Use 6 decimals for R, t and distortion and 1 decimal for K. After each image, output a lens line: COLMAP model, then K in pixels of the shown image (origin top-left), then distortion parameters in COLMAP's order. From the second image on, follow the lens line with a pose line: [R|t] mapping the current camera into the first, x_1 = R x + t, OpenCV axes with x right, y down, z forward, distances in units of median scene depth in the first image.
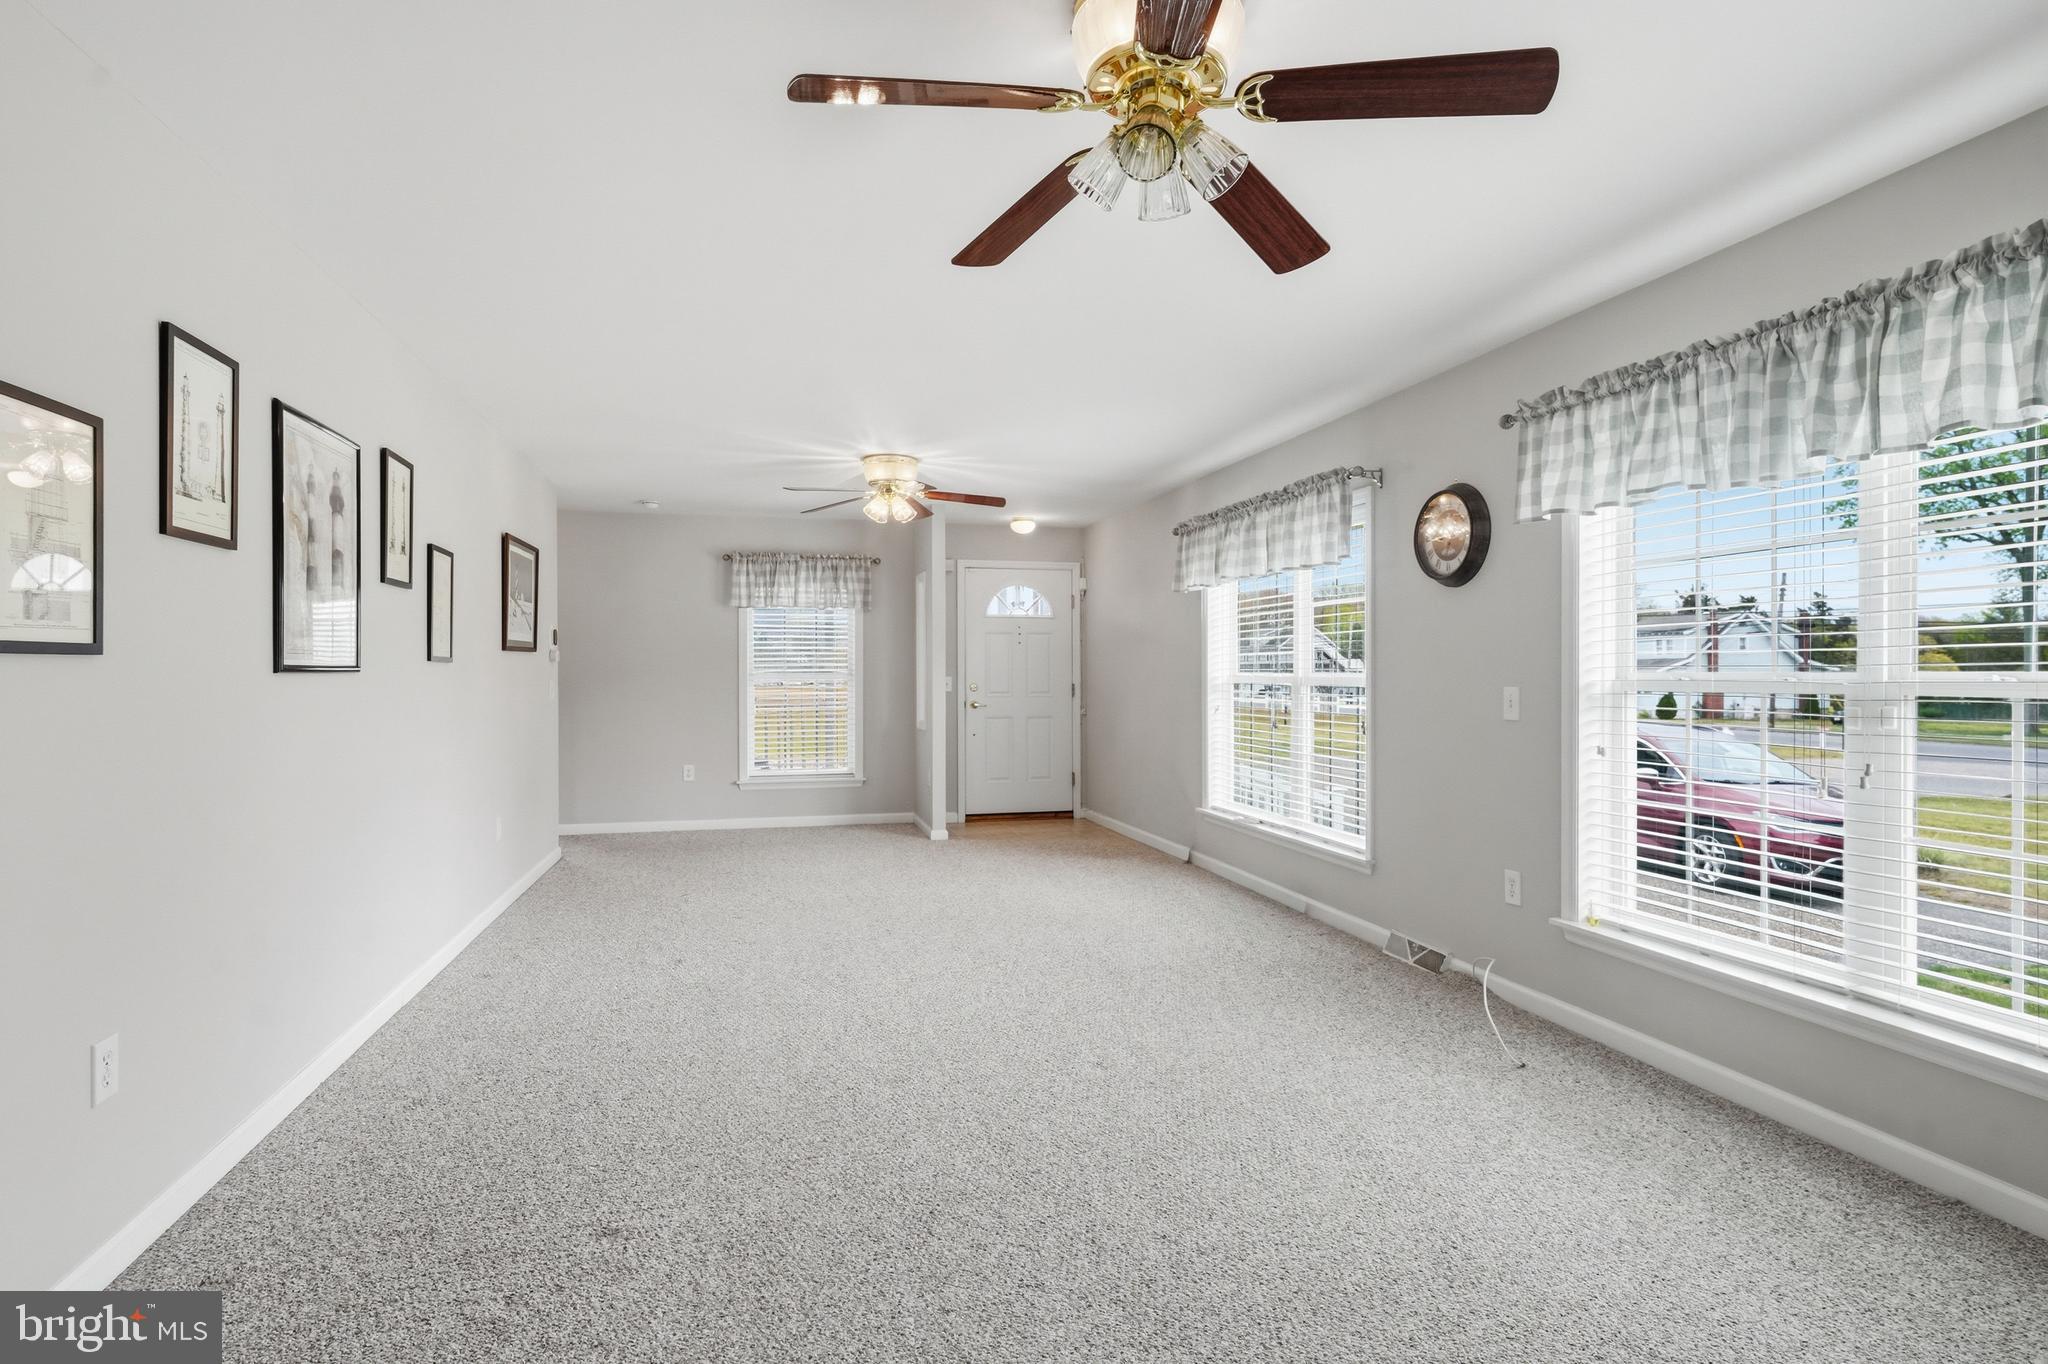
lens RADIAL K [[897.4, 0, 1024.0], [0, 897.4, 682.0], [0, 0, 1]] dist [0.000538, 0.000261]
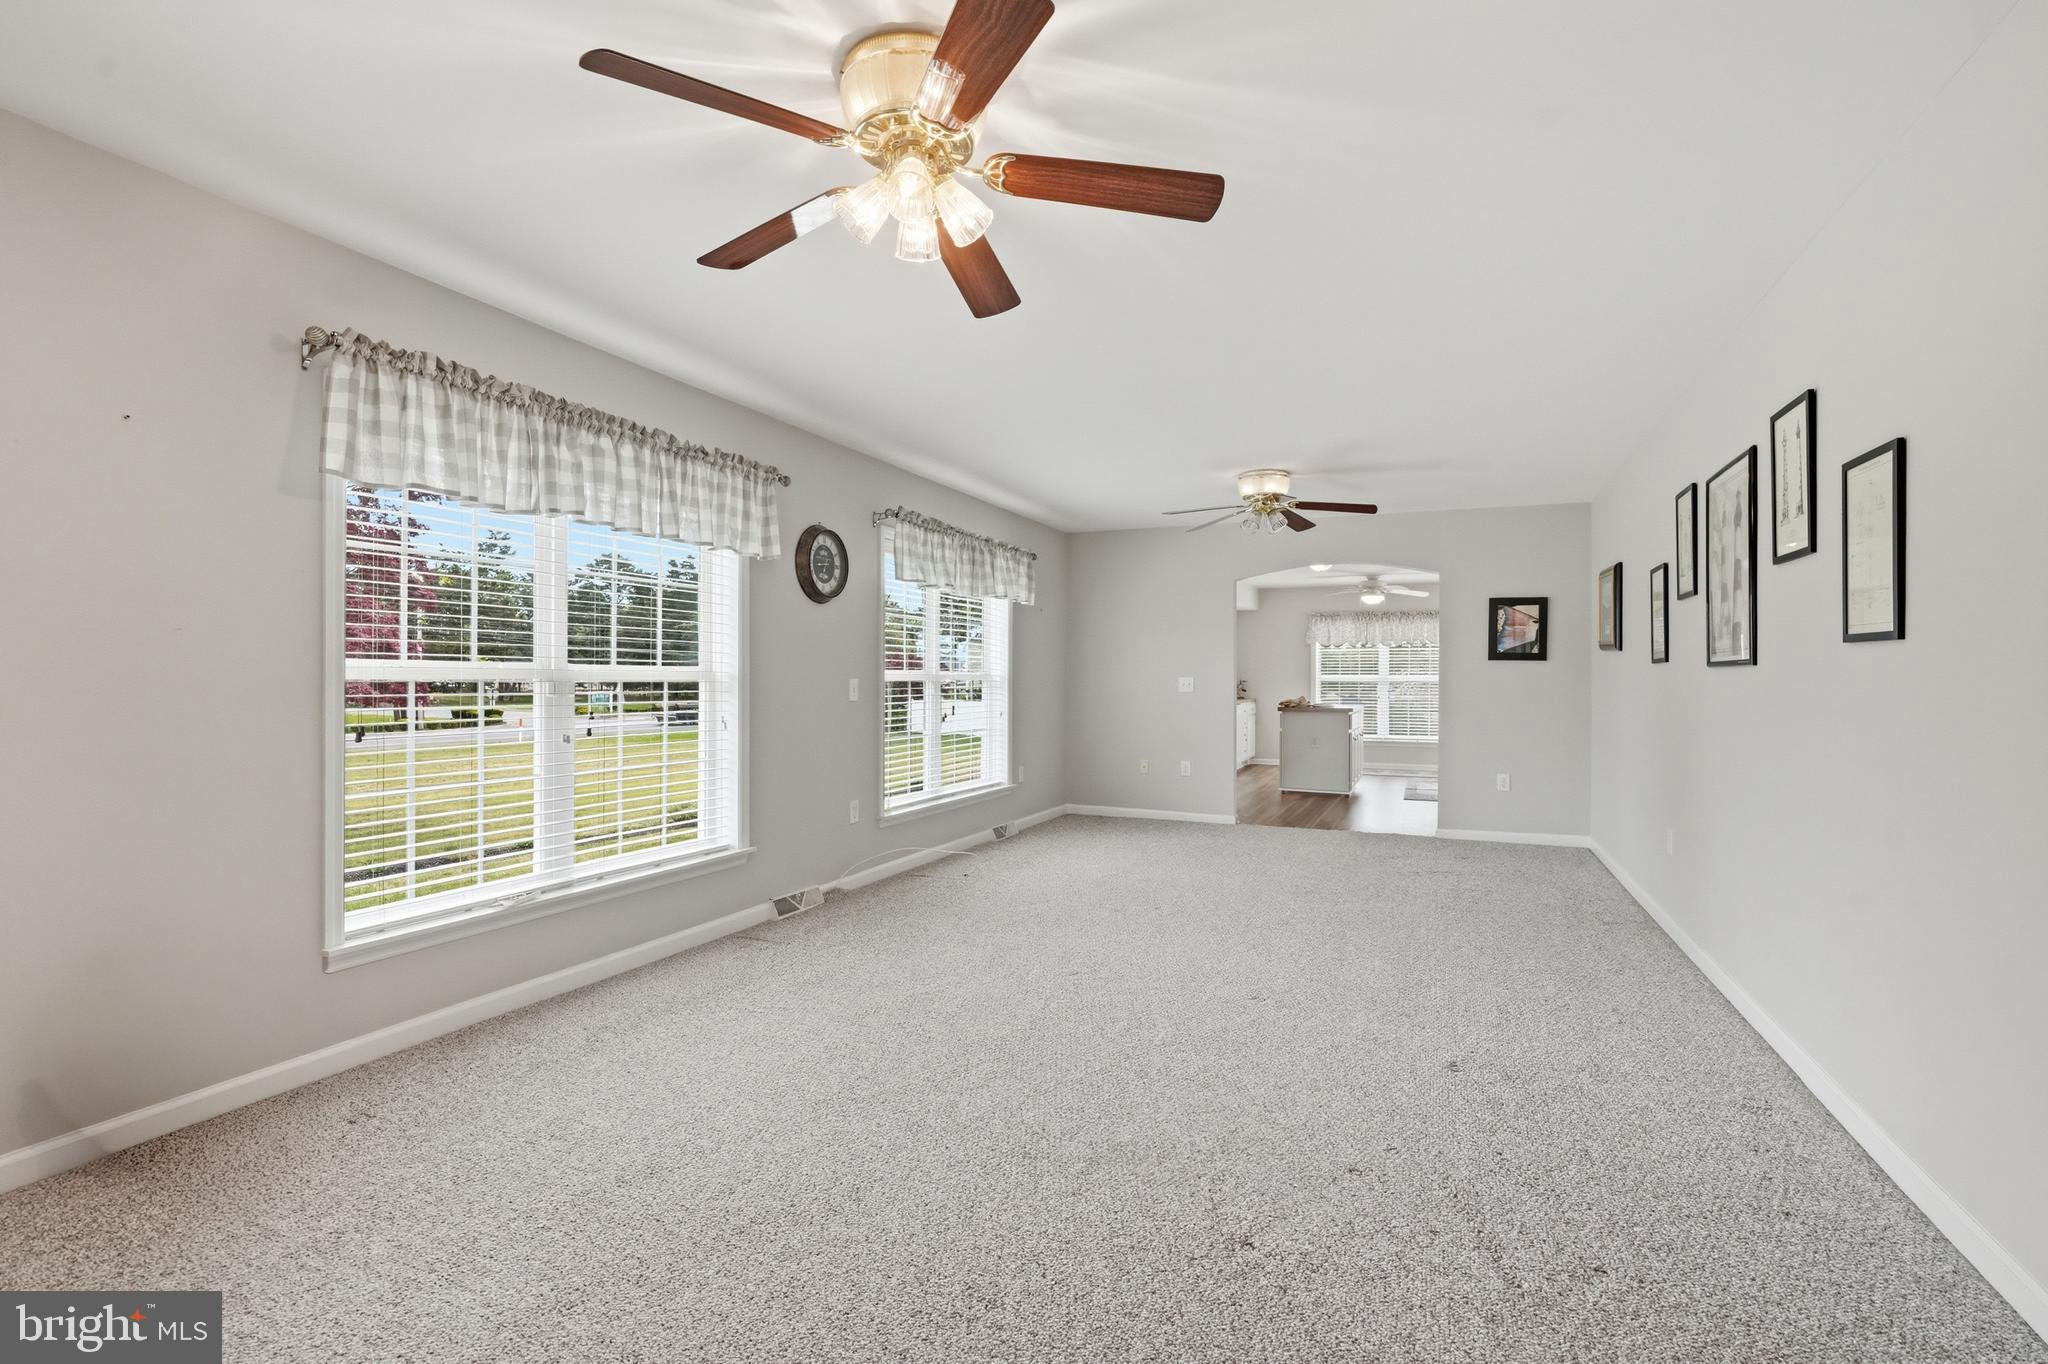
lens RADIAL K [[897.4, 0, 1024.0], [0, 897.4, 682.0], [0, 0, 1]] dist [0.000538, 0.000261]
pose [[-0.814740, -0.016255, 0.579598, -0.535807], [-0.012285, 0.999866, 0.010773, -0.007738], [-0.579696, 0.001657, -0.814831, 2.018888]]
